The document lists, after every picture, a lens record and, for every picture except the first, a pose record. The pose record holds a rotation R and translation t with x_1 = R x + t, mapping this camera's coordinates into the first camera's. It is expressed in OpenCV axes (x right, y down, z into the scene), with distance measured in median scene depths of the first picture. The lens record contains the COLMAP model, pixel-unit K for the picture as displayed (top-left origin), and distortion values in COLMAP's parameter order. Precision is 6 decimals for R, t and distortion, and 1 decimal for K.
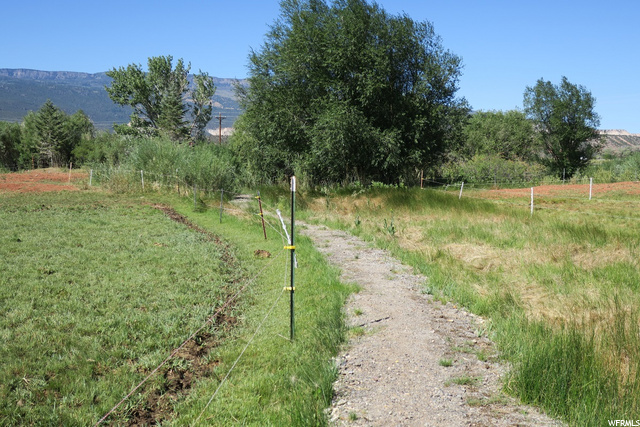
lens RADIAL K [[920.4, 0, 319.2], [0, 920.4, 213.9], [0, 0, 1]] dist [-0.012549, 0.000000]
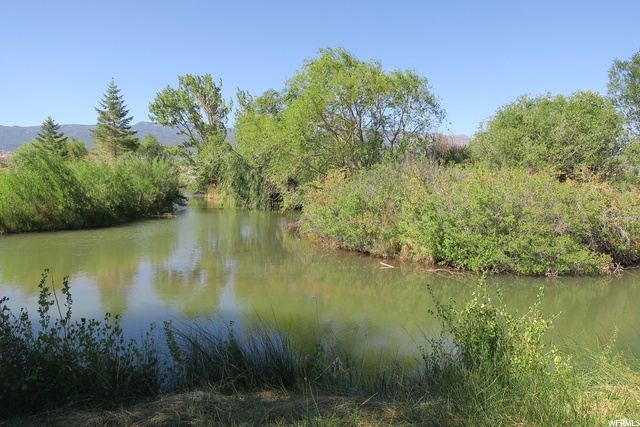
lens RADIAL K [[517.0, 0, 318.3], [0, 517.0, 209.0], [0, 0, 1]] dist [0.049886, -0.035772]
pose [[0.957847, 0.011476, -0.287050, 0.148430], [-0.011043, 0.999934, 0.003128, -0.040013], [0.287067, 0.000174, 0.957910, 0.653964]]
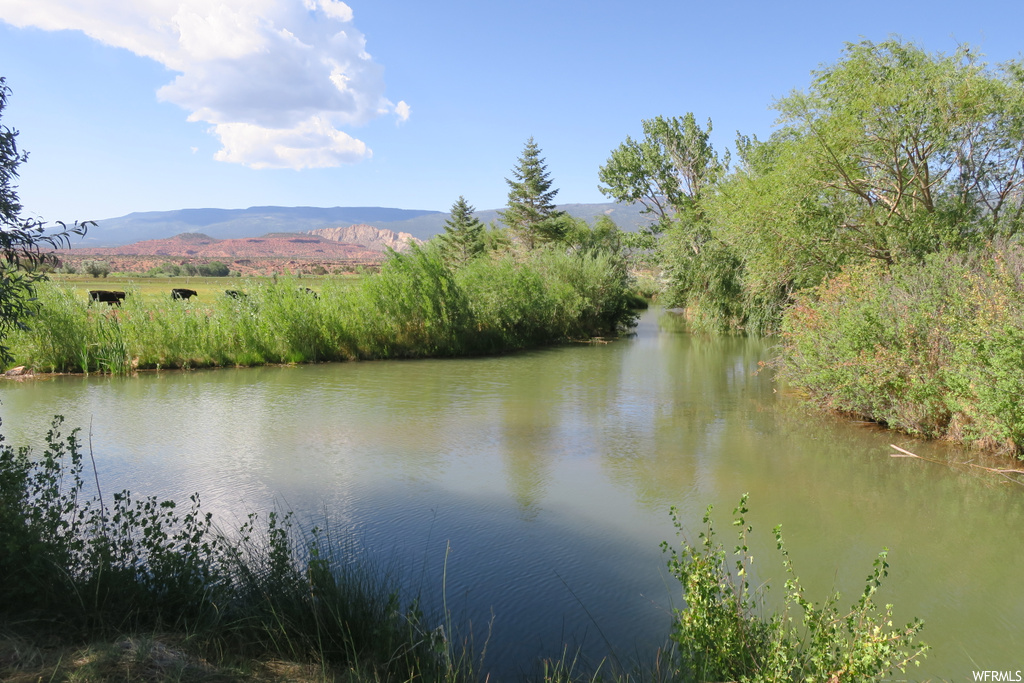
lens RADIAL K [[827.1, 0, 512.4], [0, 827.1, 333.5], [0, 0, 1]] dist [0.049886, -0.035772]
pose [[0.734916, 0.034351, -0.677287, 0.168443], [-0.032806, 0.999348, 0.015087, -0.041045], [0.677364, 0.011131, 0.735564, 0.677289]]
